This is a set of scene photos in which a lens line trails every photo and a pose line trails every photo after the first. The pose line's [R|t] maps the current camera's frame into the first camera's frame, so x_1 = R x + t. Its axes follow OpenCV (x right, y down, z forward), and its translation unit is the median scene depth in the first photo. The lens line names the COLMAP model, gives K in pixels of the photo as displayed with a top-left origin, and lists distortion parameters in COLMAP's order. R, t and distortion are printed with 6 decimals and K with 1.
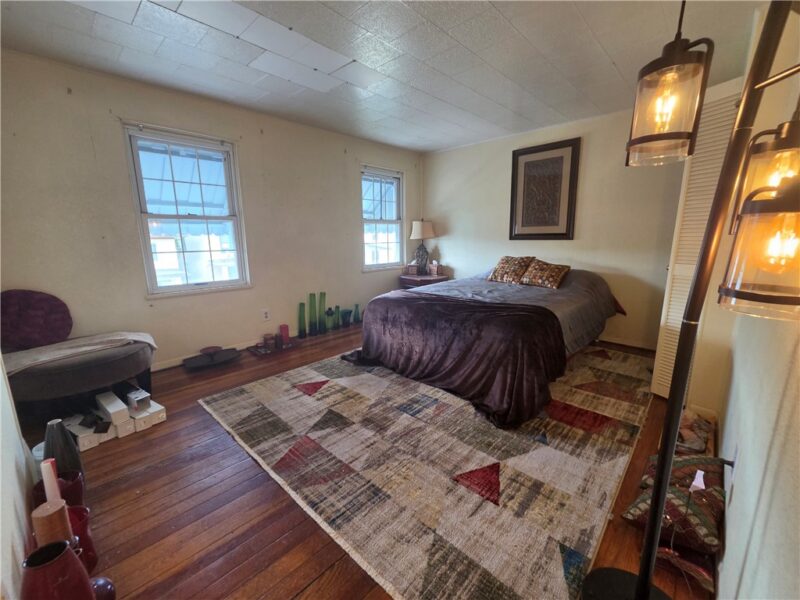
lens RADIAL K [[327.2, 0, 400.4], [0, 327.2, 299.7], [0, 0, 1]] dist [-0.000494, 0.000226]
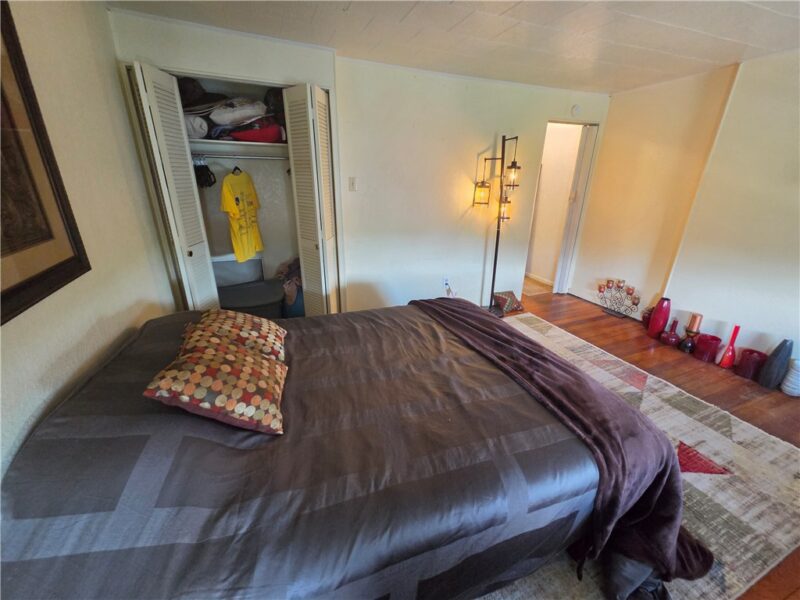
lens RADIAL K [[327.2, 0, 400.3], [0, 327.2, 298.3], [0, 0, 1]] dist [-0.000494, 0.000226]
pose [[-0.909359, -0.147314, 0.389056, 0.087175], [0.073588, 0.863496, 0.498959, -0.431278], [-0.409452, 0.482363, -0.774387, 1.596050]]
